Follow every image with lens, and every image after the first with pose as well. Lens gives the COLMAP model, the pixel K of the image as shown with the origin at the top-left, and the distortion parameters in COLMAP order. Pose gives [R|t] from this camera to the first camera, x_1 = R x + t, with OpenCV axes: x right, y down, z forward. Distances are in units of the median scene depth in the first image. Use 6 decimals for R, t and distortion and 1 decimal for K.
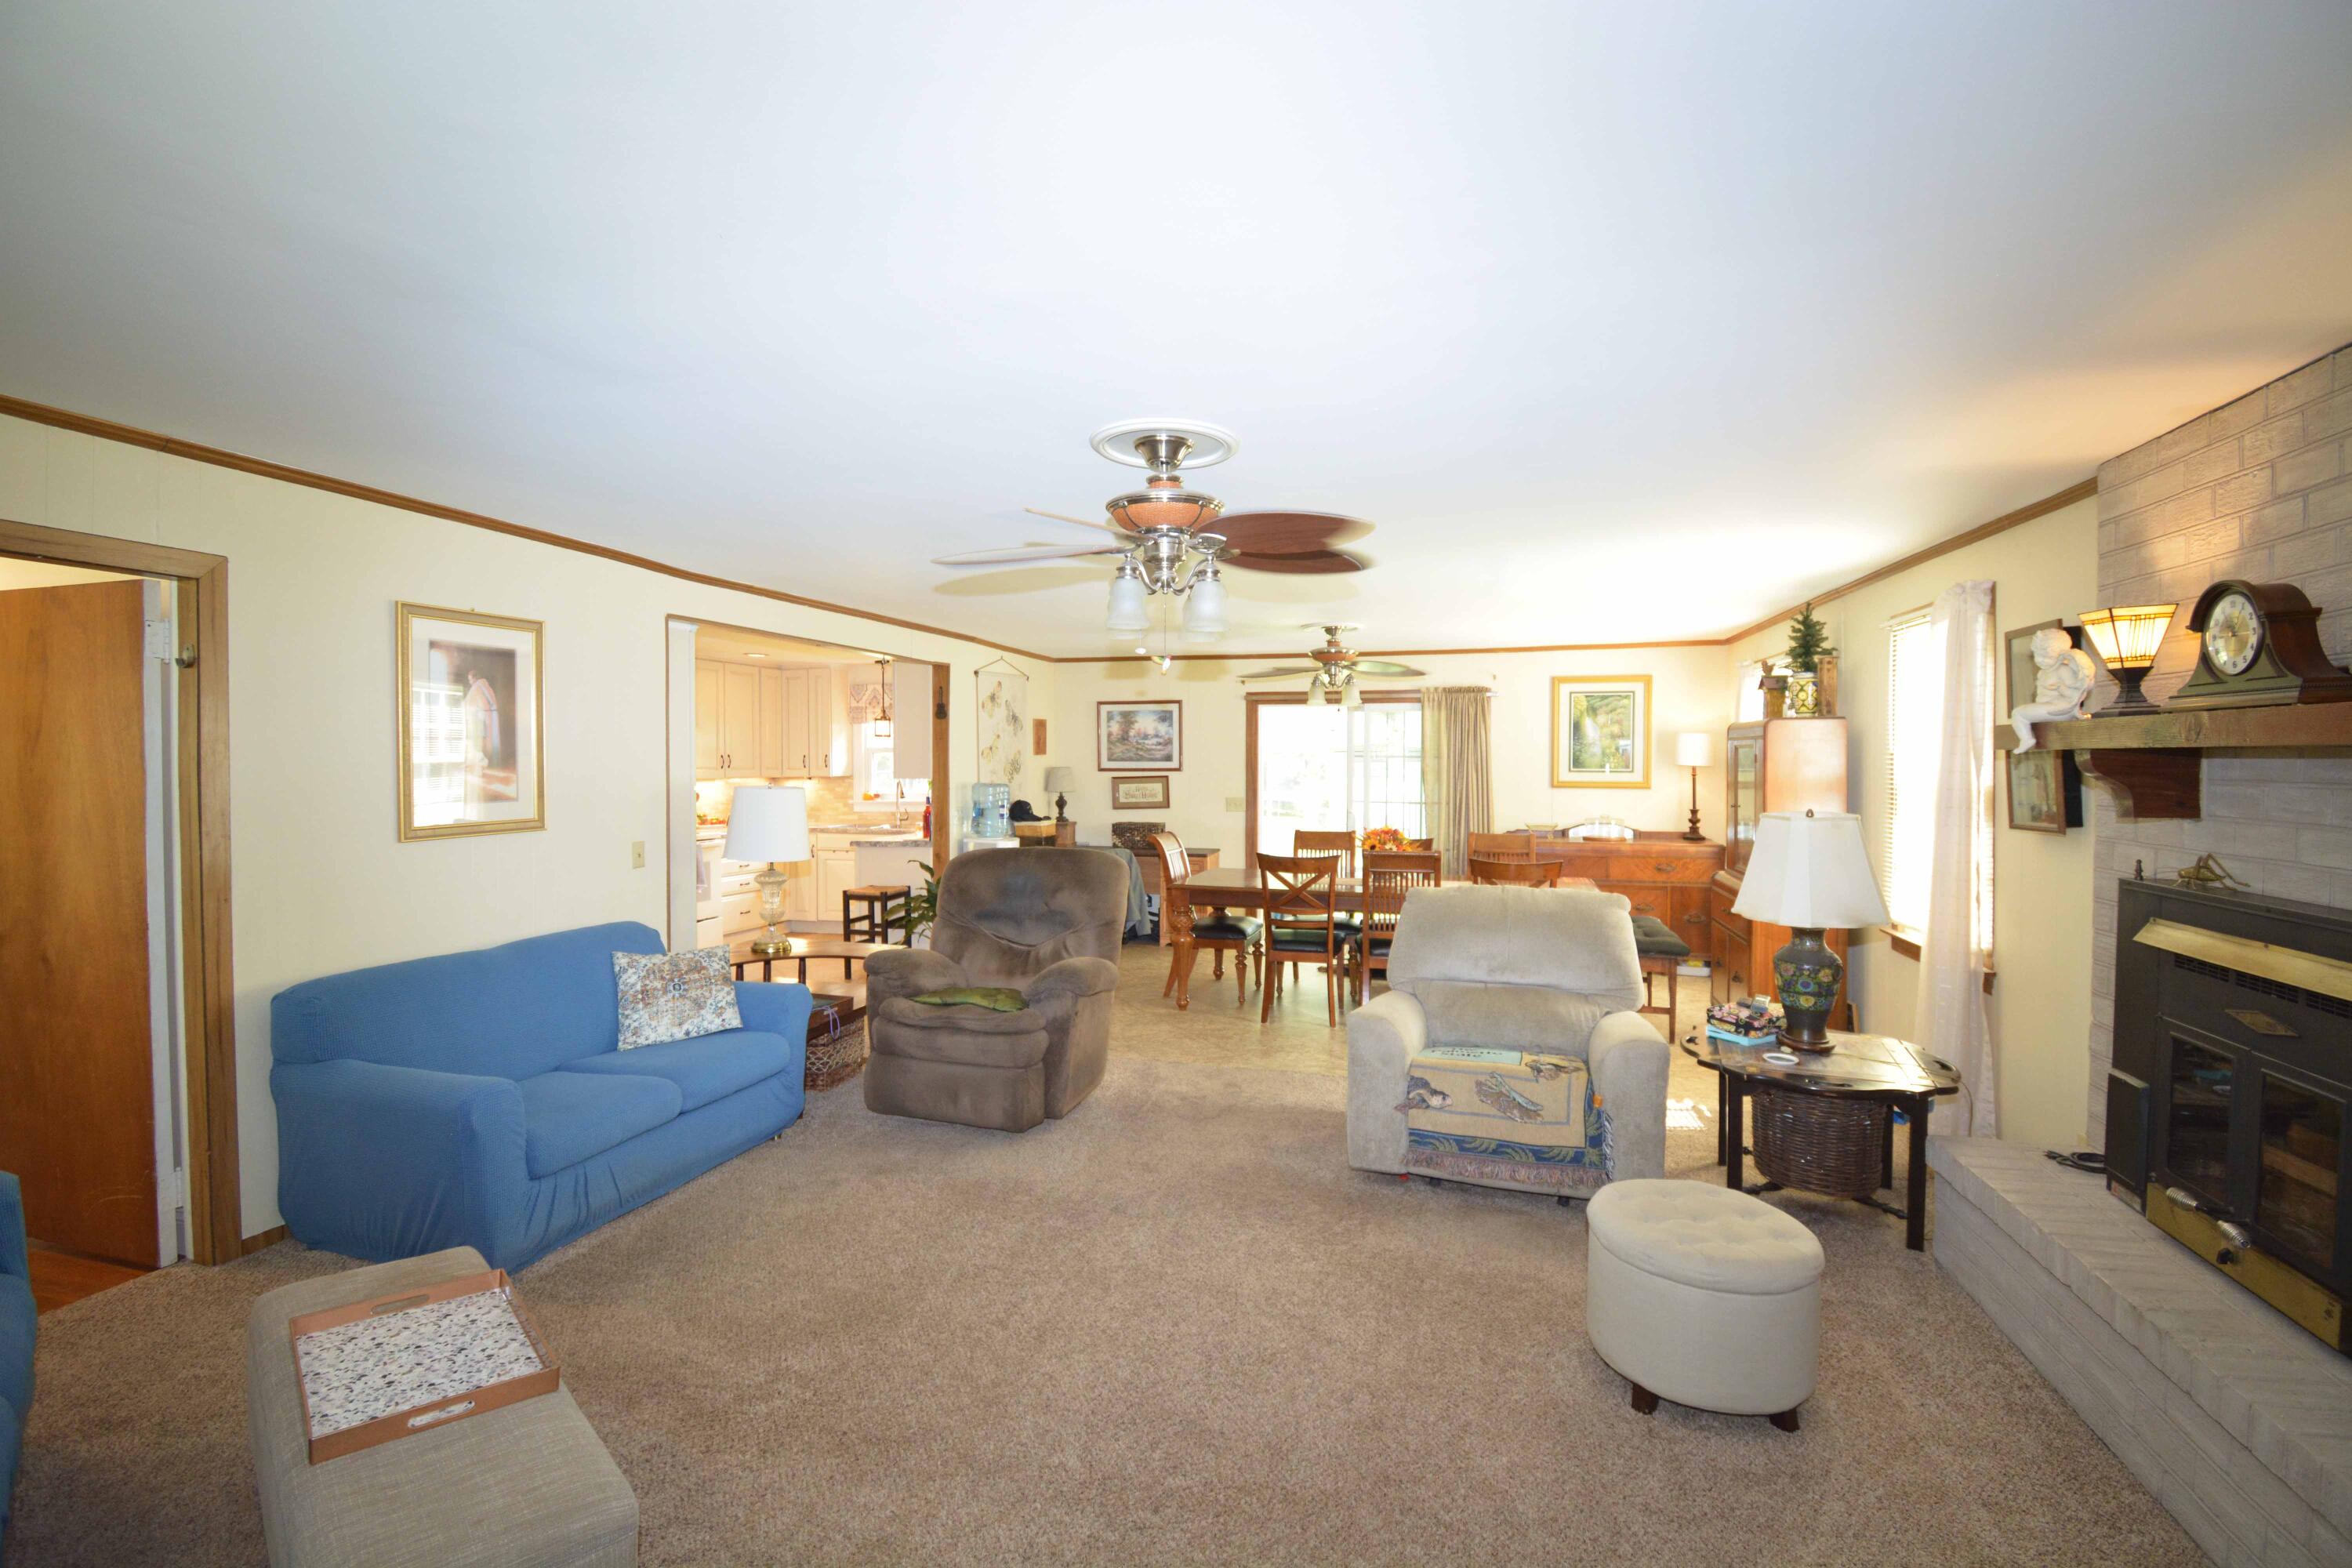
lens RADIAL K [[1046.2, 0, 1178.9], [0, 1046.2, 775.5], [0, 0, 1]] dist [0.000902, -0.013096]
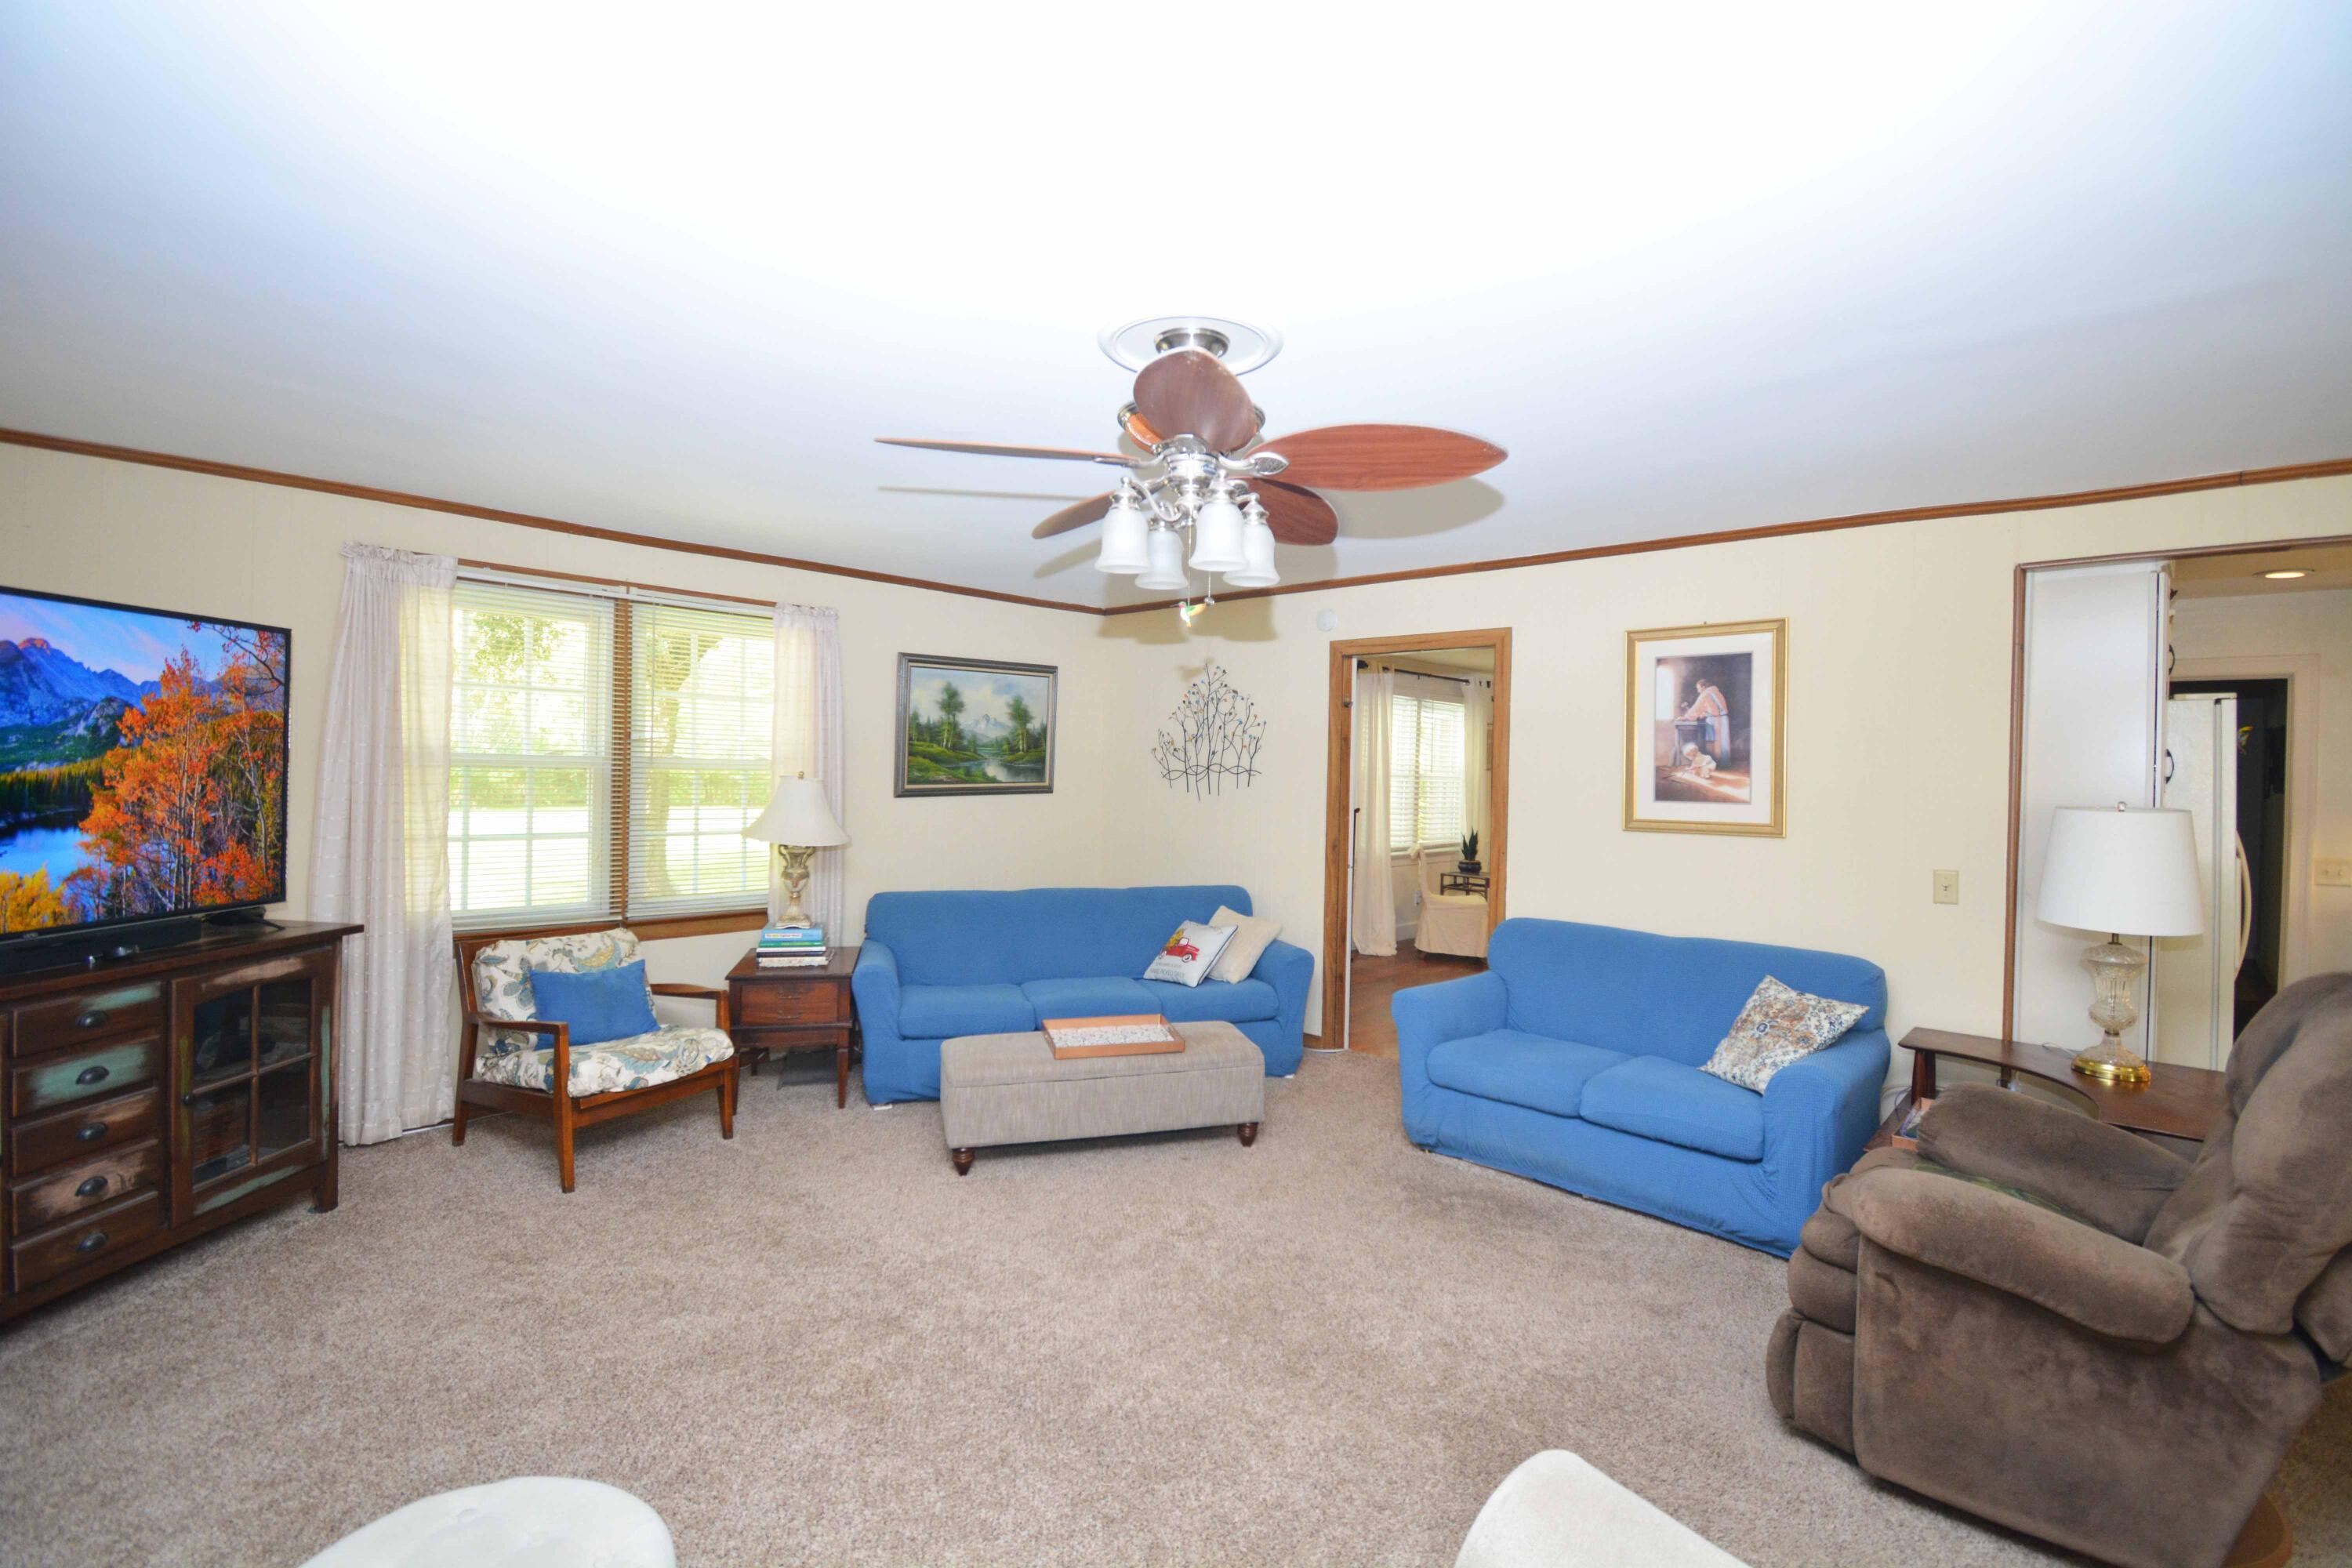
lens RADIAL K [[1046.2, 0, 1178.9], [0, 1046.2, 775.5], [0, 0, 1]] dist [0.000902, -0.013096]
pose [[-0.446317, -0.010094, -0.894818, 0.697443], [-0.034066, 0.999403, 0.005717, 0.013475], [0.894226, 0.033034, -0.446395, 1.354067]]
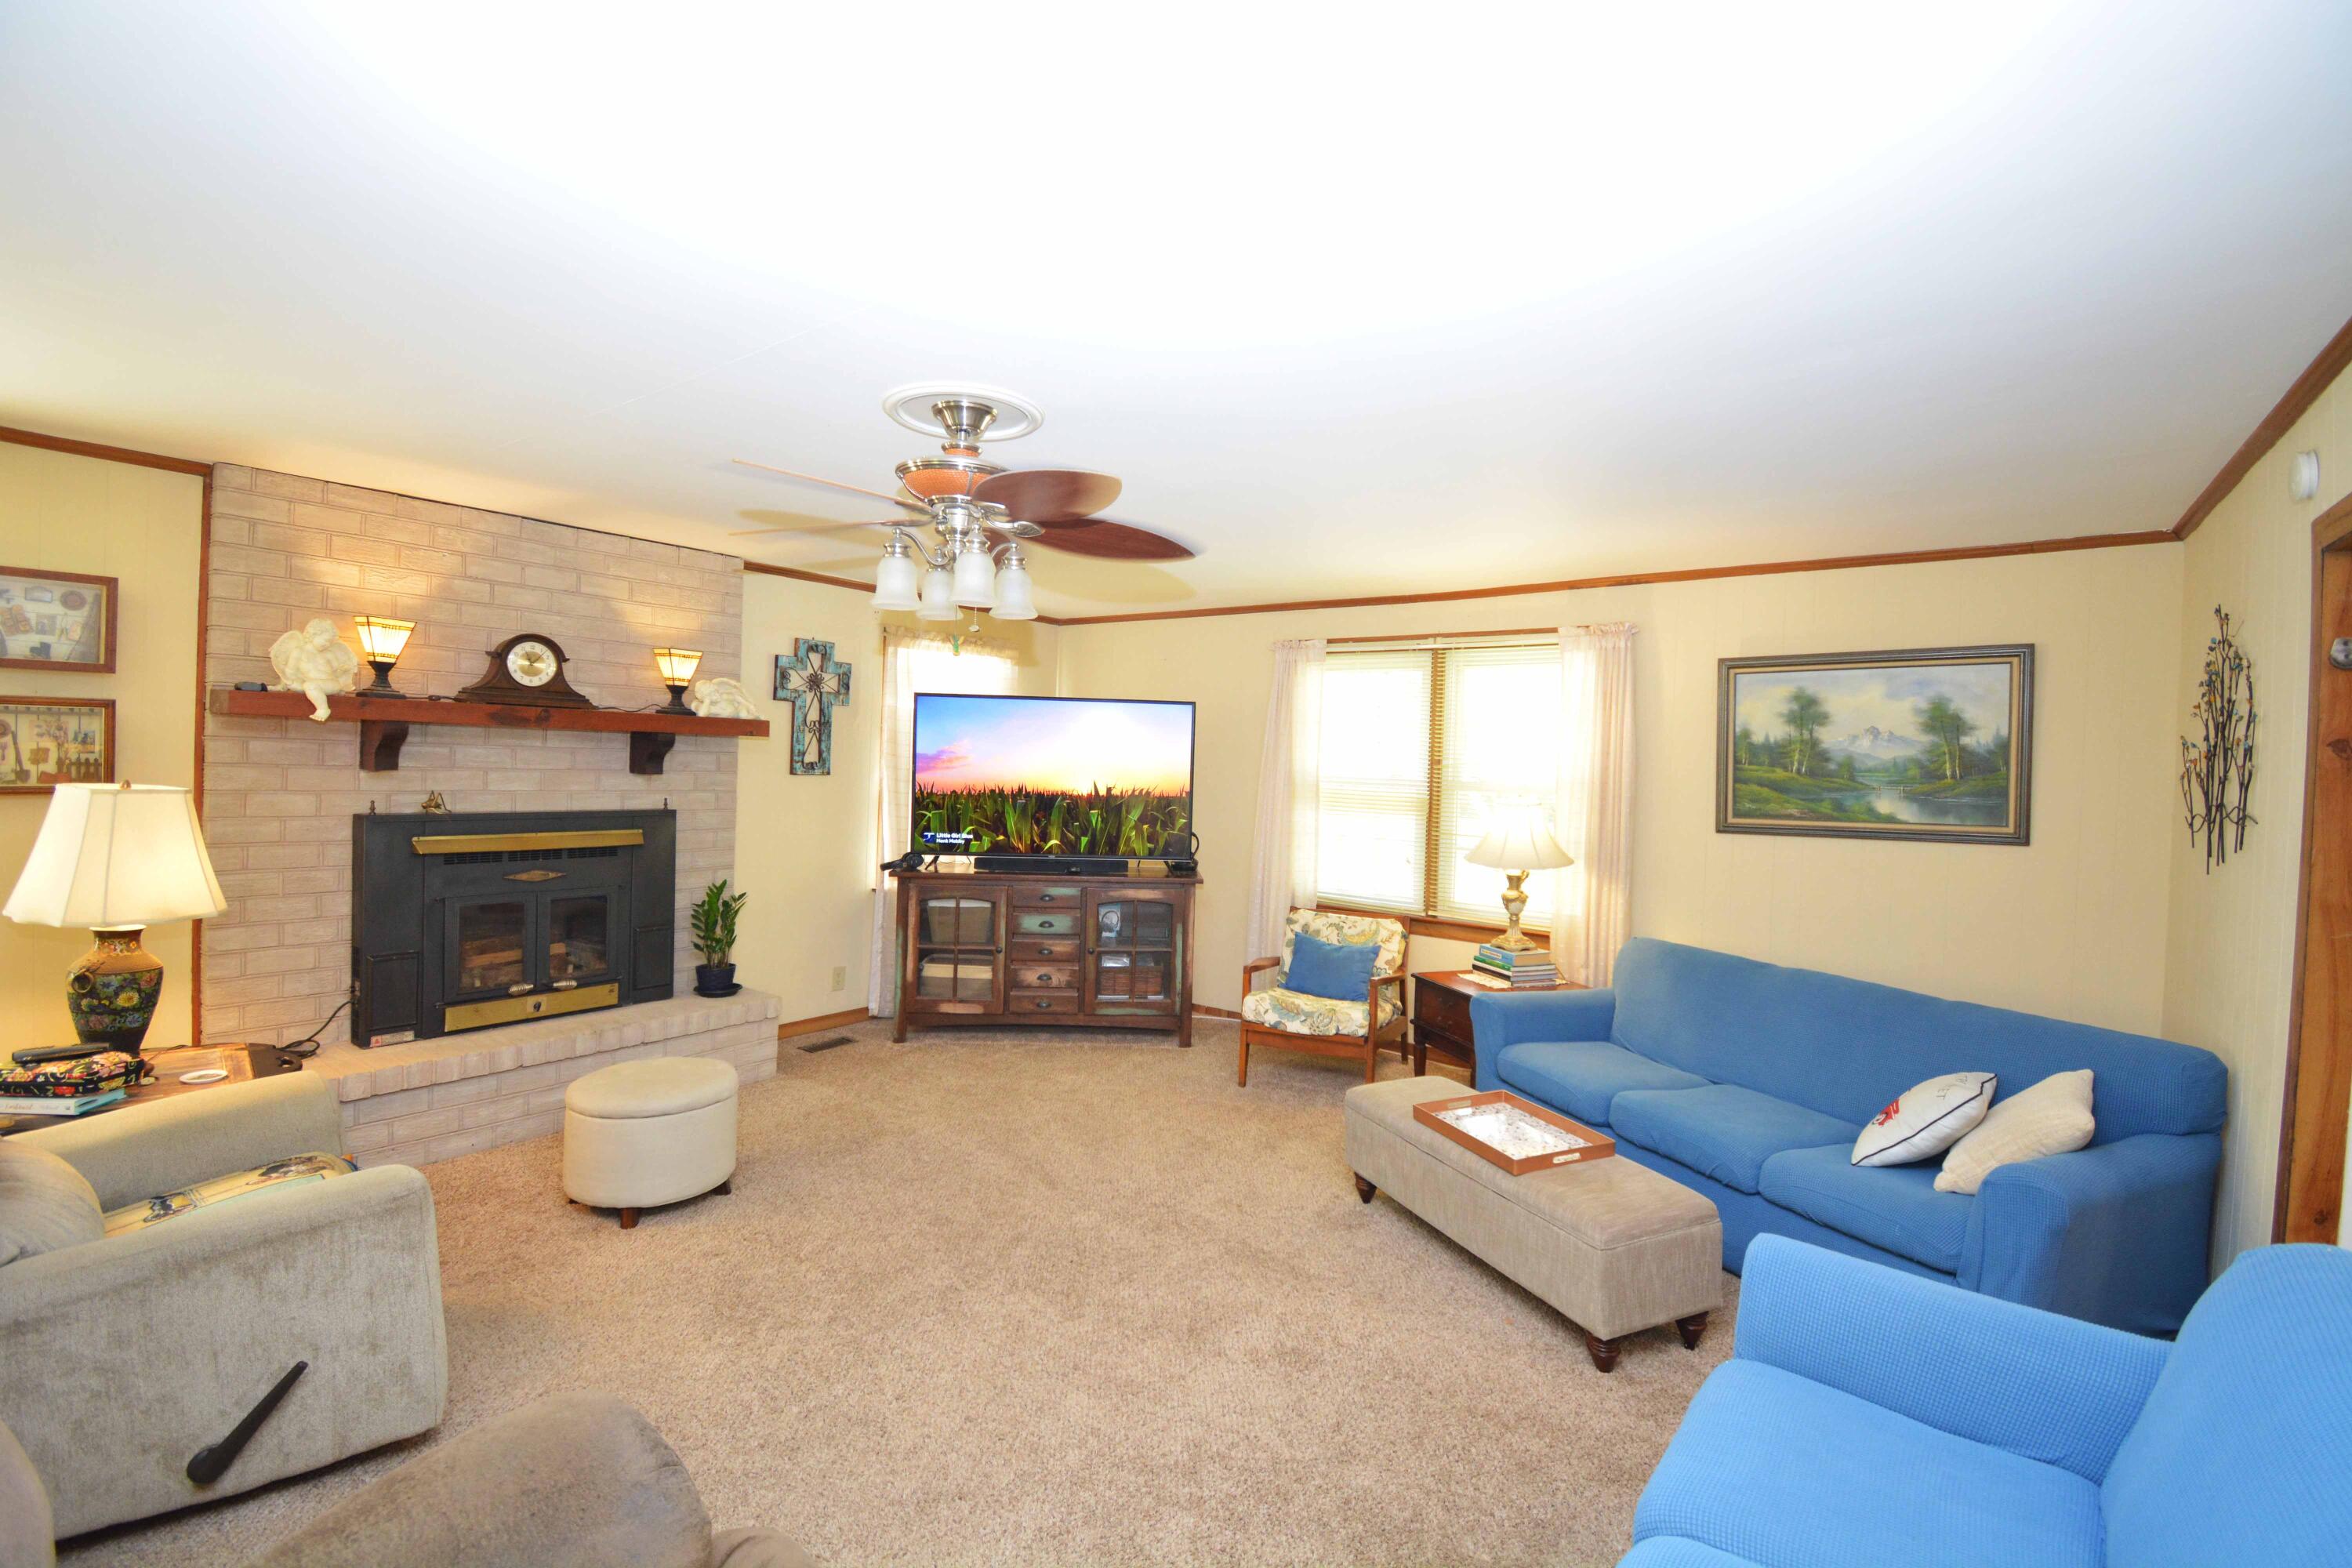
lens RADIAL K [[1046.2, 0, 1178.9], [0, 1046.2, 775.5], [0, 0, 1]] dist [0.000902, -0.013096]
pose [[-0.933363, -0.038709, 0.356839, -0.539388], [-0.031125, 0.999151, 0.026973, -0.021165], [-0.357581, 0.014069, -0.933776, 1.807226]]
